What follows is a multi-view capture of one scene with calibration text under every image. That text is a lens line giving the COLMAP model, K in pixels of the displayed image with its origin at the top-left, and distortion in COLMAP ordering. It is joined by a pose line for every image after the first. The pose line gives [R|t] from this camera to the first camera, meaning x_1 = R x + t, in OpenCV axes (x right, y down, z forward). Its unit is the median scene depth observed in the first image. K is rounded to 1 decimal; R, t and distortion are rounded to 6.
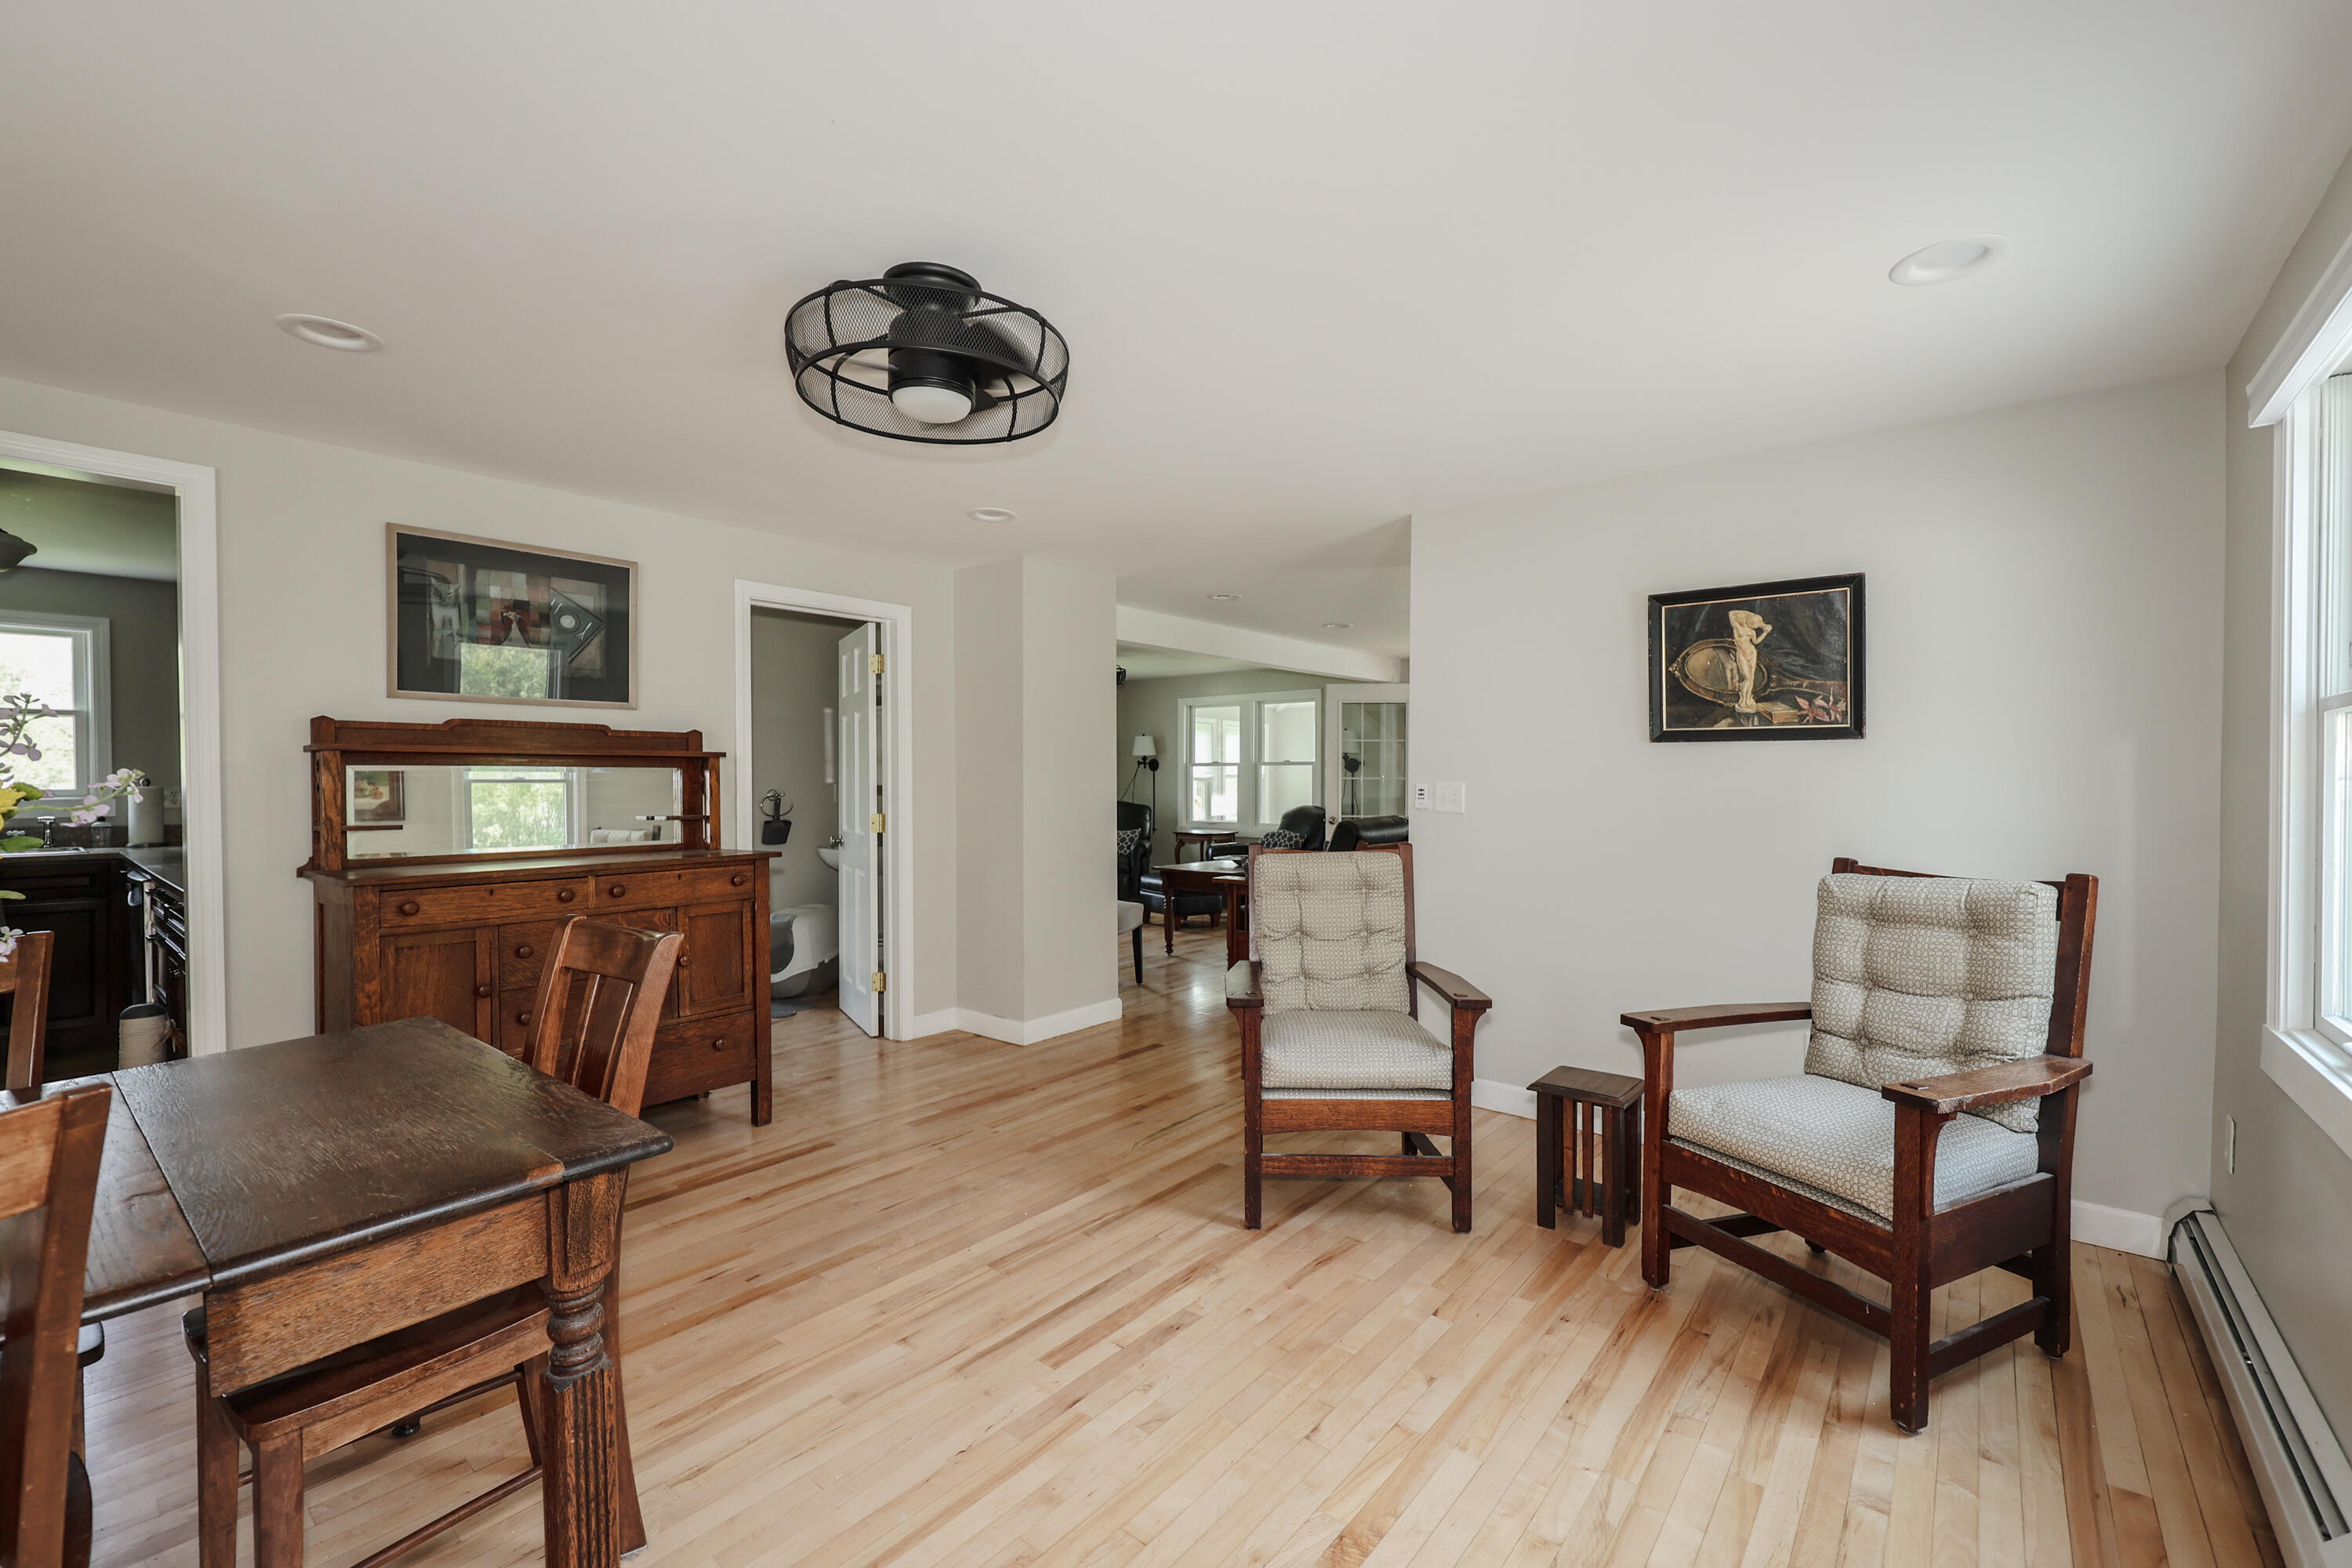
lens RADIAL K [[1004.4, 0, 1184.5], [0, 1004.4, 789.6], [0, 0, 1]] dist [-0.006578, 0.001617]
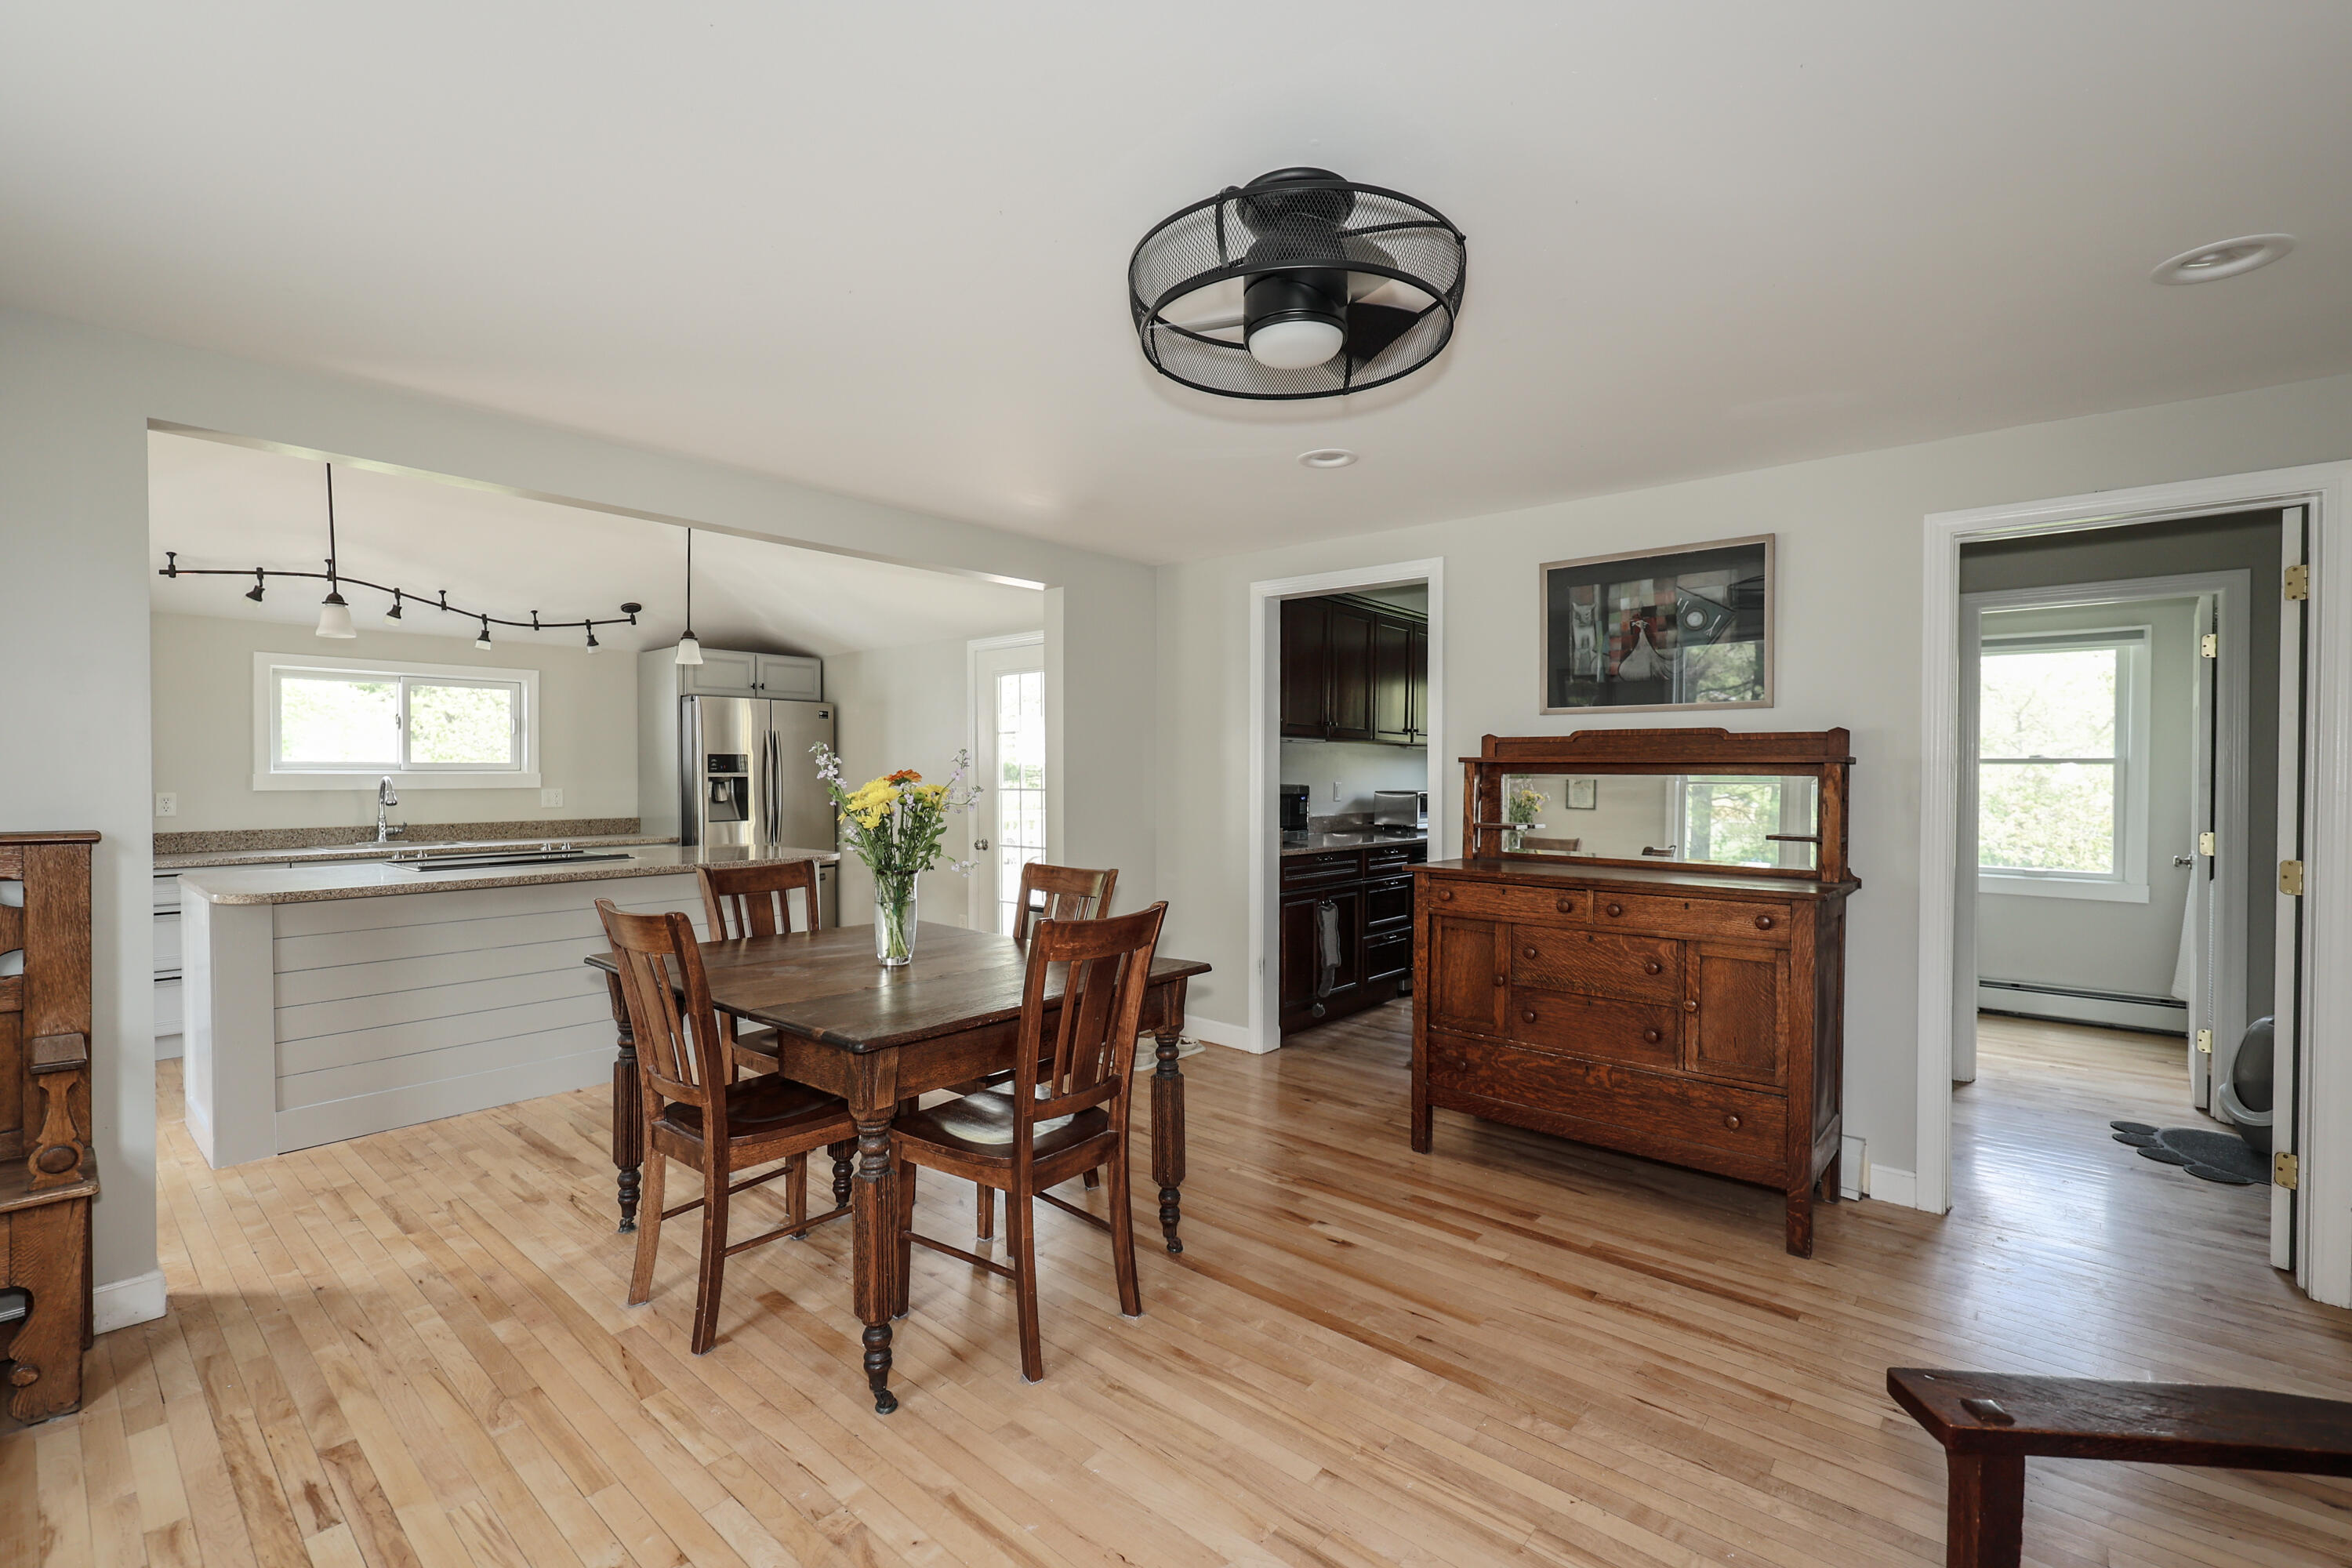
lens RADIAL K [[1004.4, 0, 1160.8], [0, 1004.4, 790.3], [0, 0, 1]] dist [-0.006578, 0.001617]
pose [[-0.053200, 0.015684, -0.998461, 0.352063], [-0.013841, 0.999769, 0.016442, -0.017745], [0.998488, 0.014695, -0.052971, 0.578665]]
